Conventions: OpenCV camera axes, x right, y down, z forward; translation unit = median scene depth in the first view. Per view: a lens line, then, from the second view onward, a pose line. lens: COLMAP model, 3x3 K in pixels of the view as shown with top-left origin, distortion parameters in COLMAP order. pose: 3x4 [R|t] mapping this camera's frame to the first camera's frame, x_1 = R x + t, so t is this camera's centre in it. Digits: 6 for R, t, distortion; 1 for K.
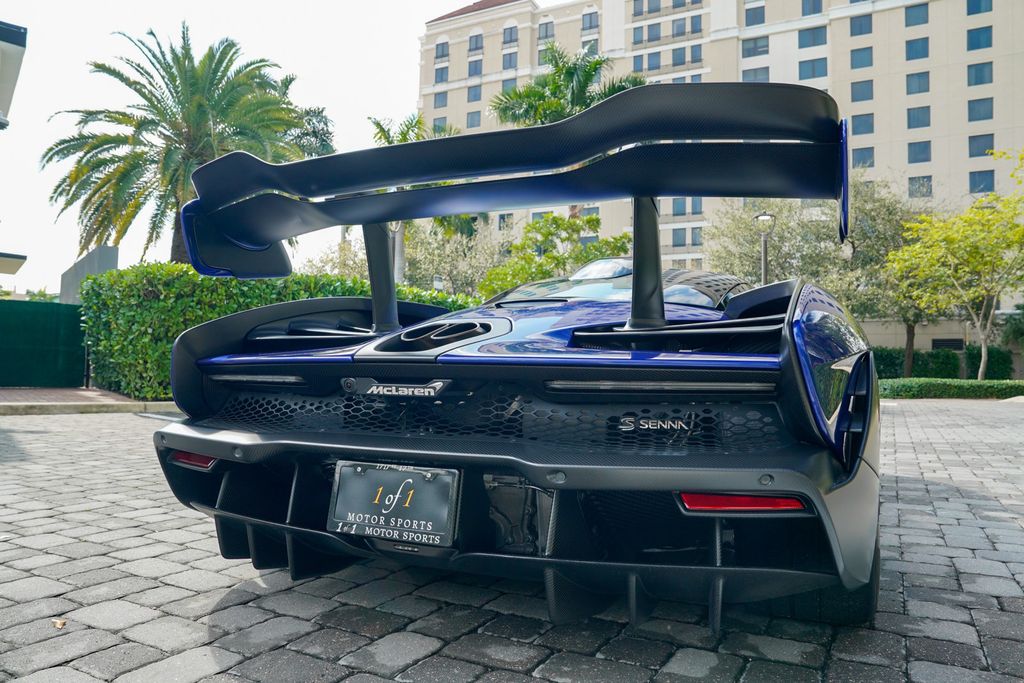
lens RADIAL K [[699.2, 0, 512.9], [0, 699.2, 348.4], [0, 0, 1]] dist [-0.110166, 0.079238]
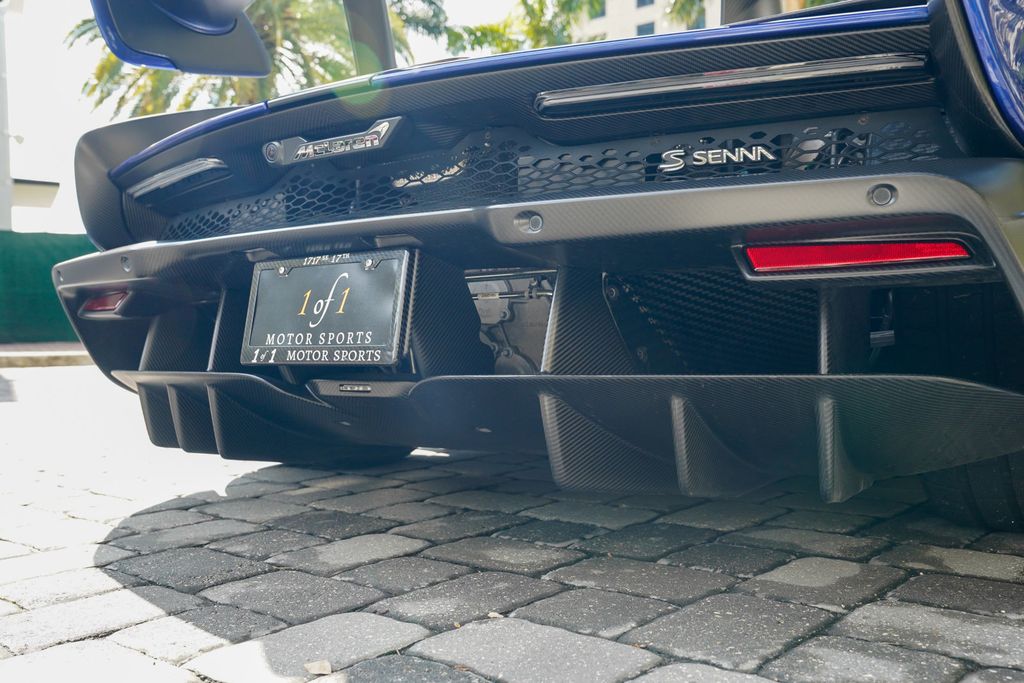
lens RADIAL K [[959.9, 0, 512.0], [0, 959.9, 341.5], [0, 0, 1]] dist [-0.031064, 0.119021]
pose [[0.978367, -0.029725, -0.204732, 0.187133], [0.041037, 0.997843, 0.051232, 0.210089], [0.202768, -0.058525, 0.977476, 0.140991]]
